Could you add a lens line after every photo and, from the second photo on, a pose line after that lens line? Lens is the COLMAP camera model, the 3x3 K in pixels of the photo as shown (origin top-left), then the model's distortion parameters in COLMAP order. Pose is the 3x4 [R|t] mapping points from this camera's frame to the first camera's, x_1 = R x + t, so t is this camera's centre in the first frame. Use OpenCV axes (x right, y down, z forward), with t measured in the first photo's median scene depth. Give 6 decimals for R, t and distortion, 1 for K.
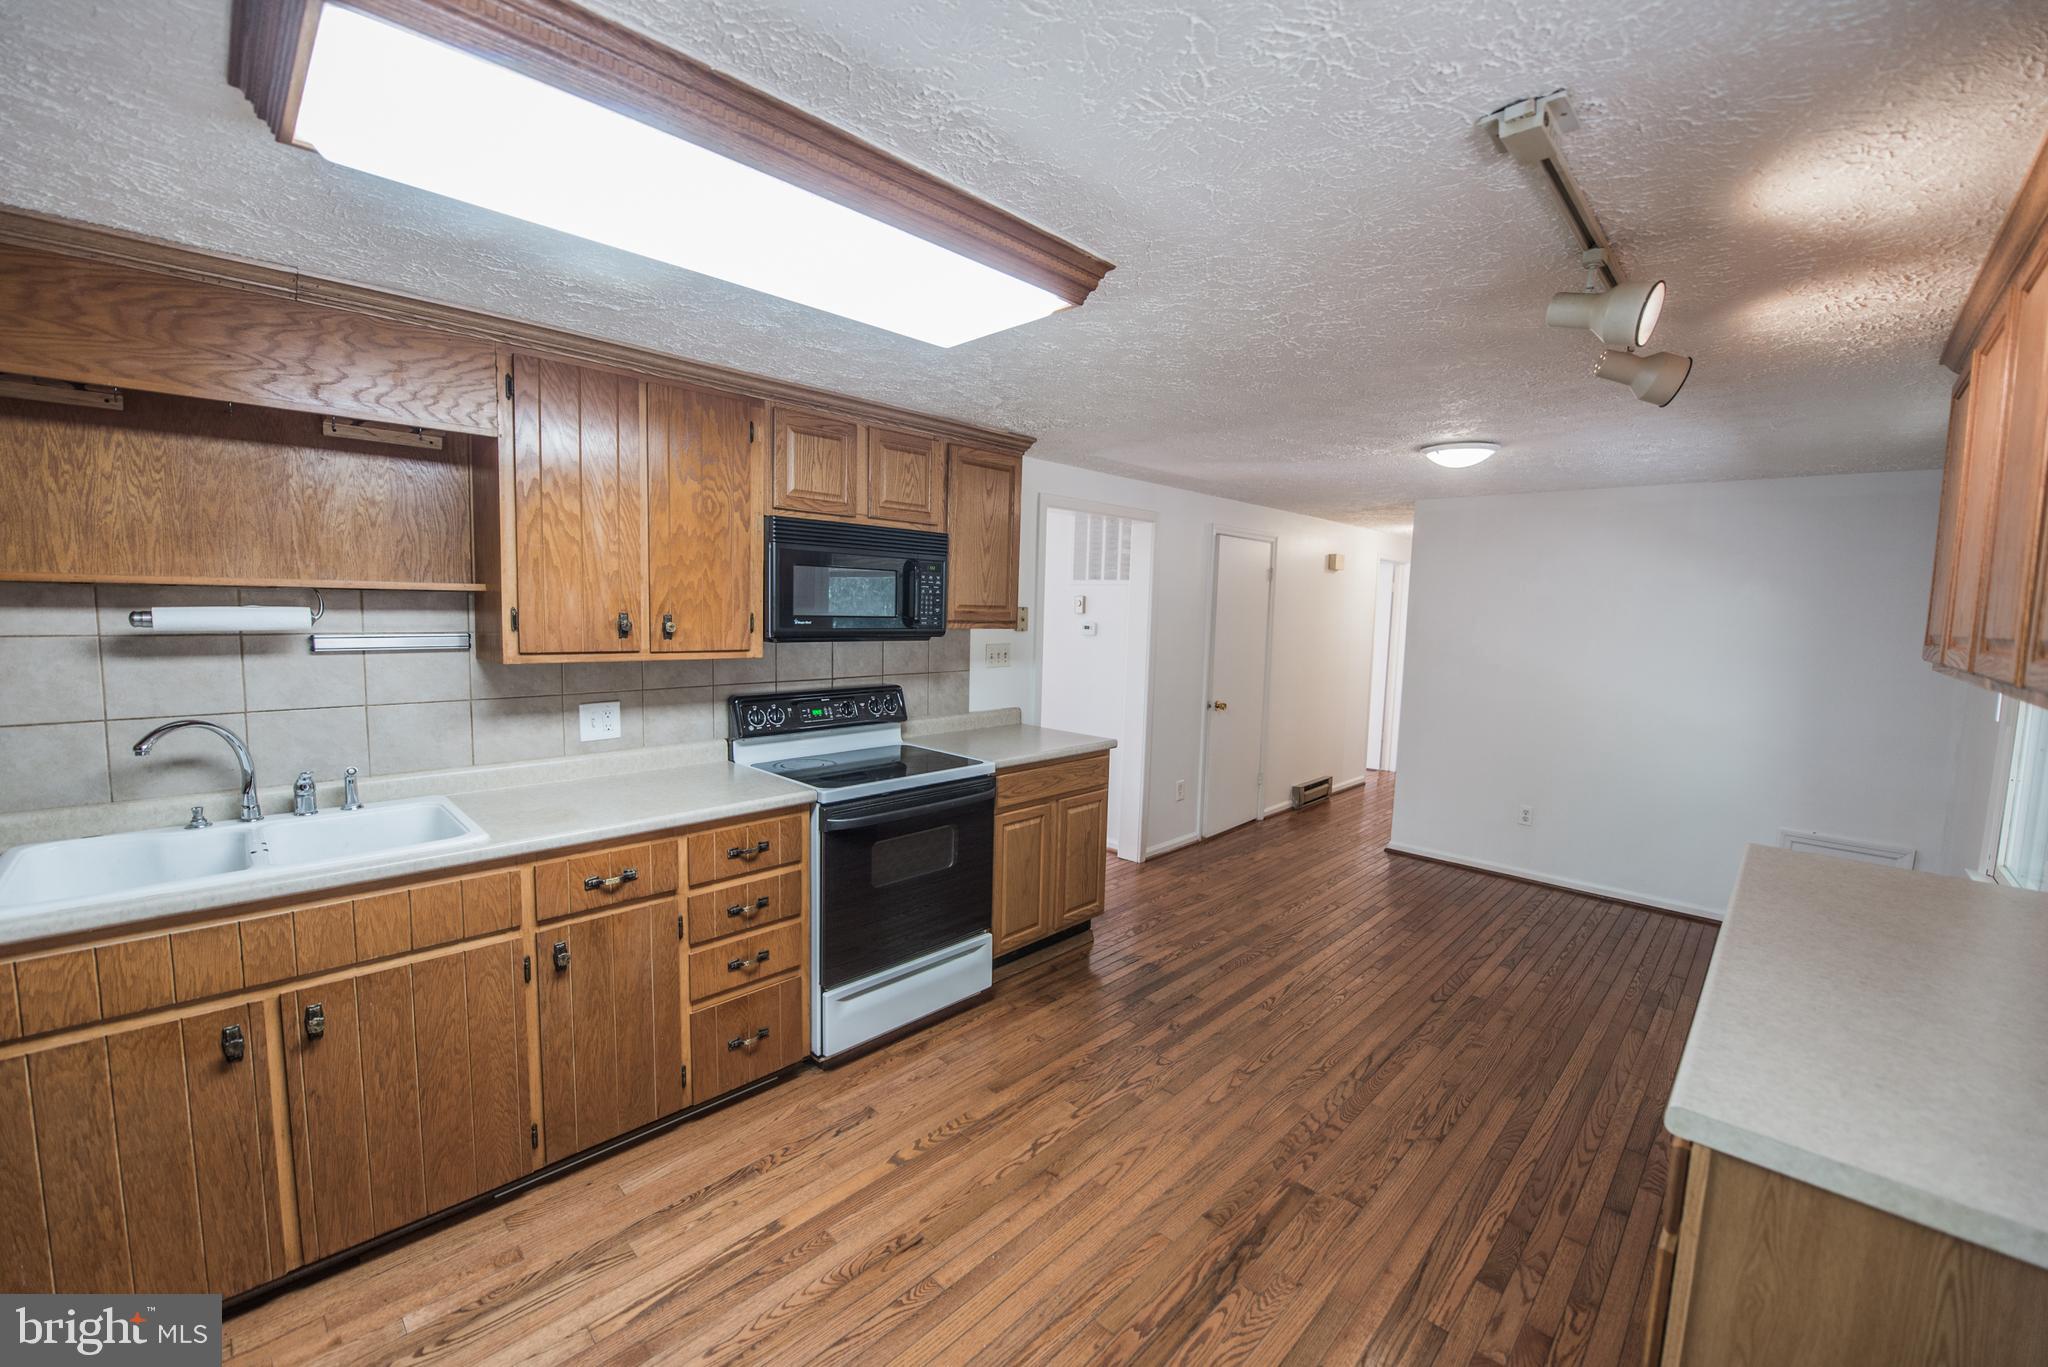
lens RADIAL K [[827.4, 0, 1022.2], [0, 827.4, 679.3], [0, 0, 1]] dist [-0.017802, -0.000719]
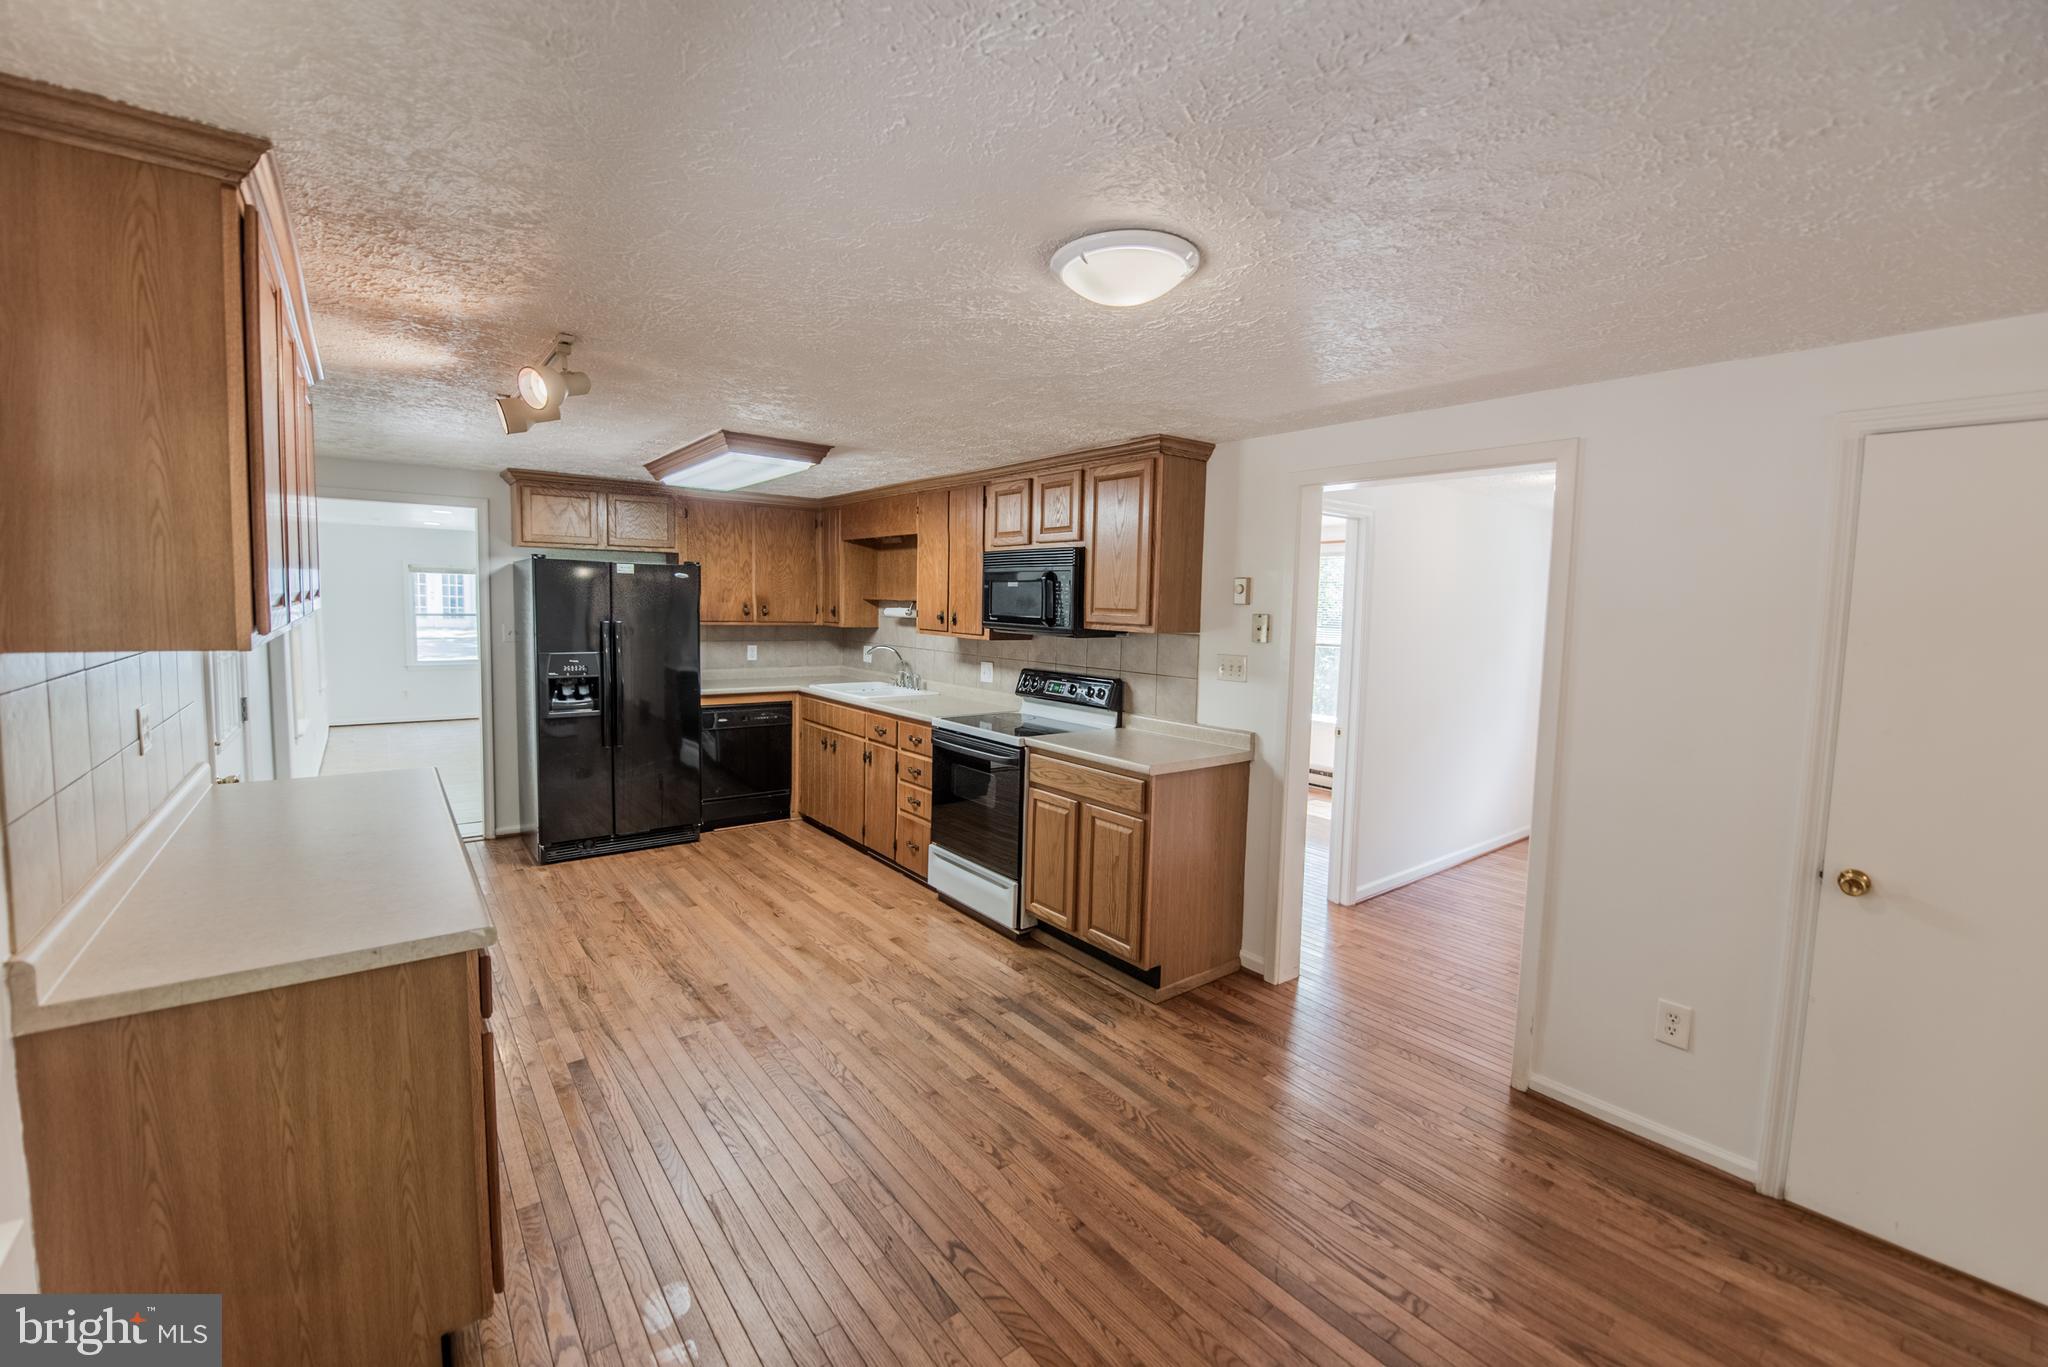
lens RADIAL K [[827.4, 0, 1022.2], [0, 827.4, 679.3], [0, 0, 1]] dist [-0.017802, -0.000719]
pose [[-0.137220, 0.061017, -0.988660, 1.331671], [-0.120939, 0.989602, 0.077861, -0.089373], [0.983130, 0.130251, -0.128414, 1.346795]]
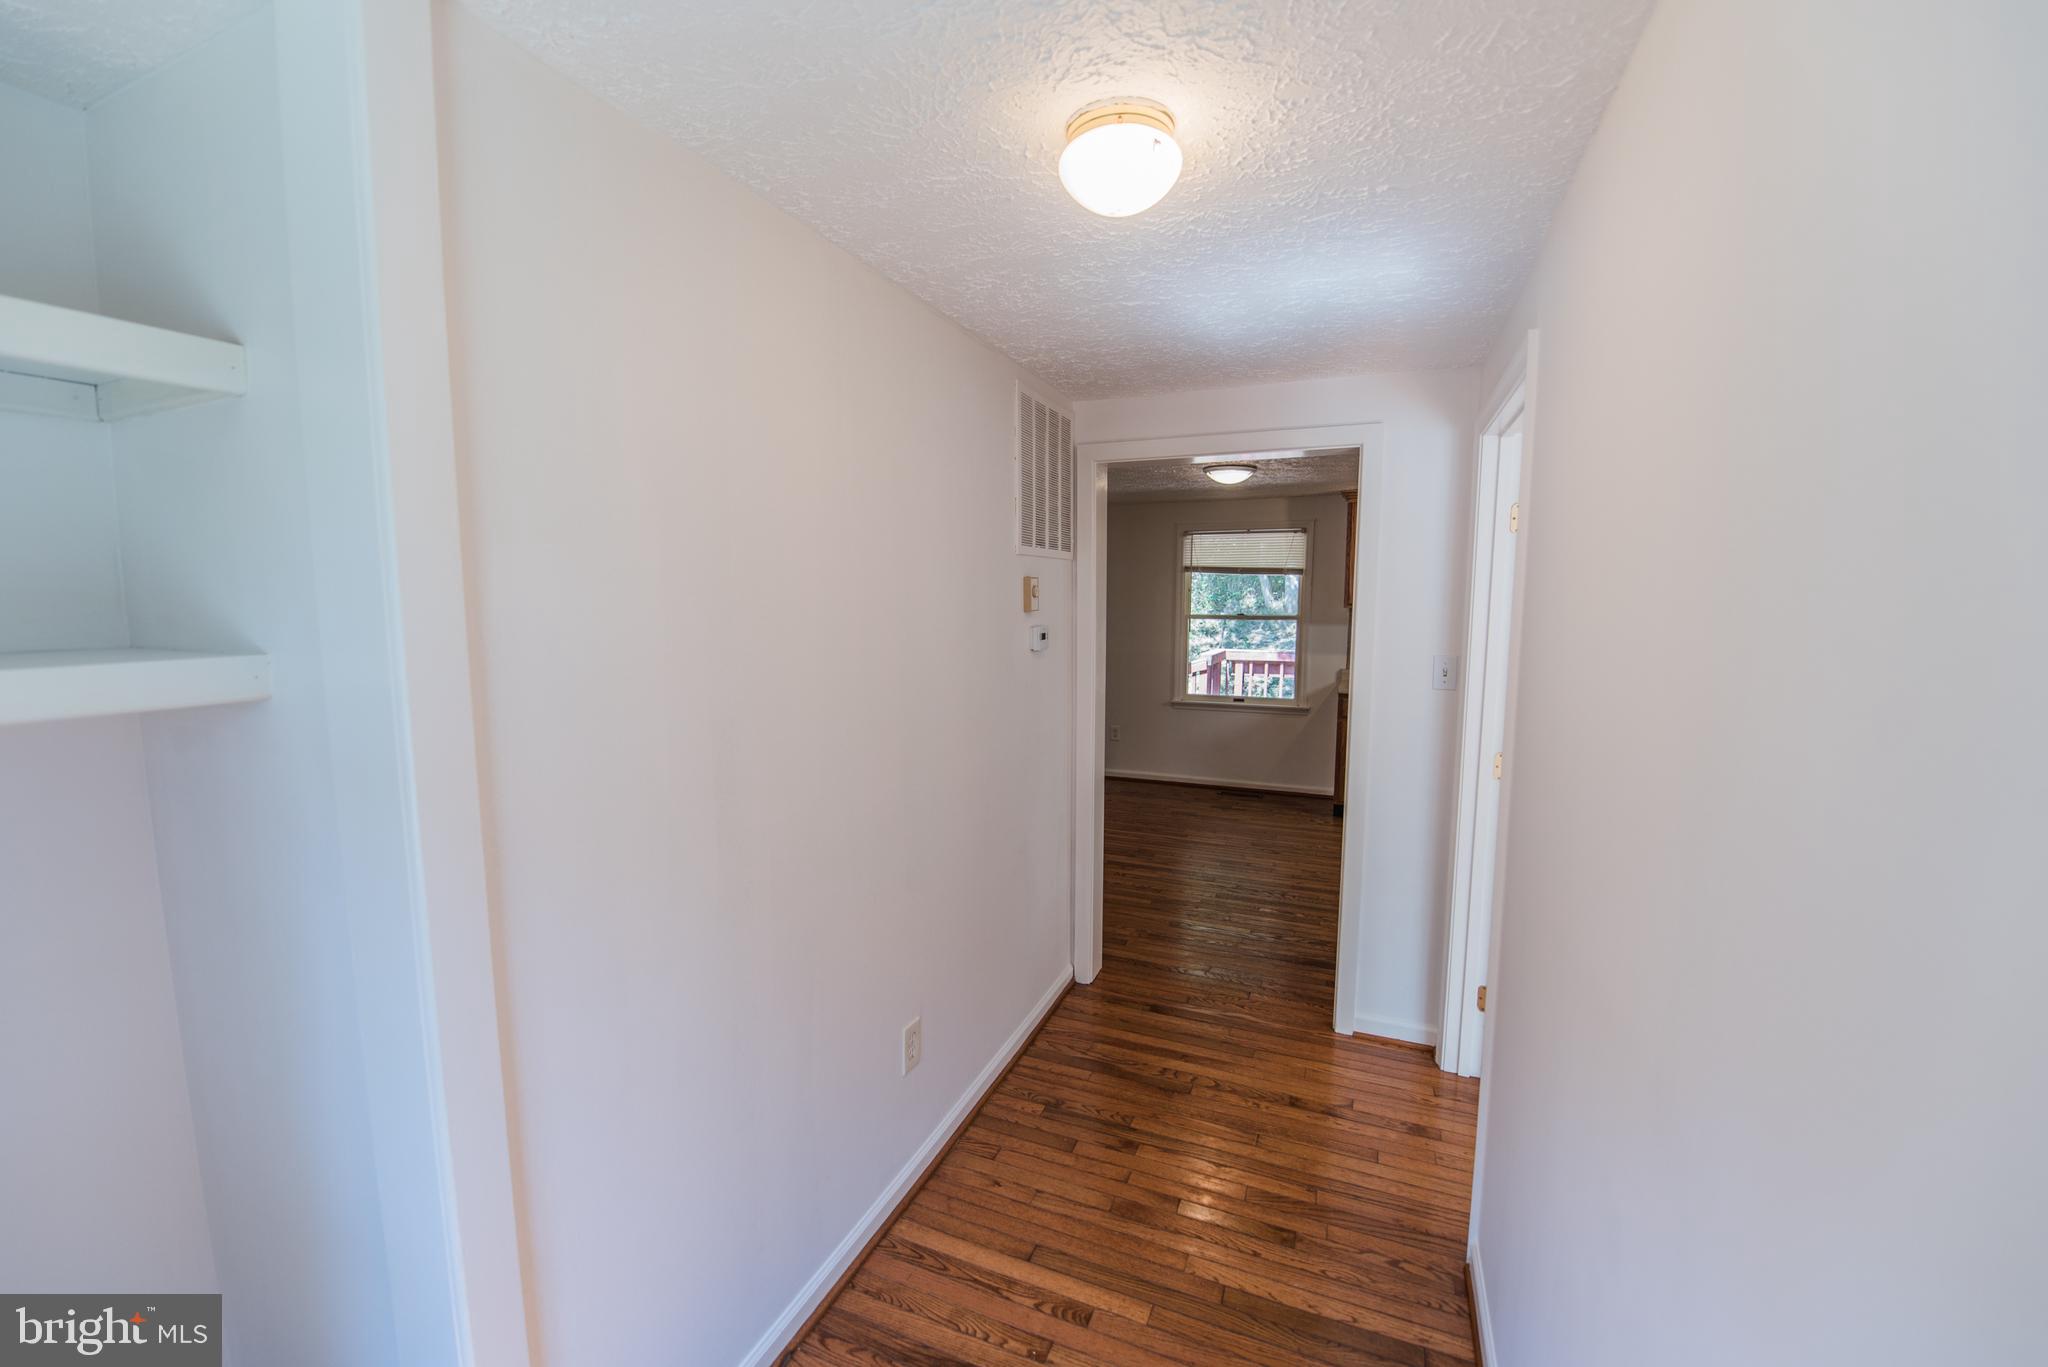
lens RADIAL K [[827.4, 0, 1022.2], [0, 827.4, 679.3], [0, 0, 1]] dist [-0.017802, -0.000719]
pose [[-0.367583, -0.122891, 0.921836, -0.865780], [0.079298, 0.983479, 0.162729, -0.258524], [-0.926604, 0.132916, -0.351765, 2.417221]]
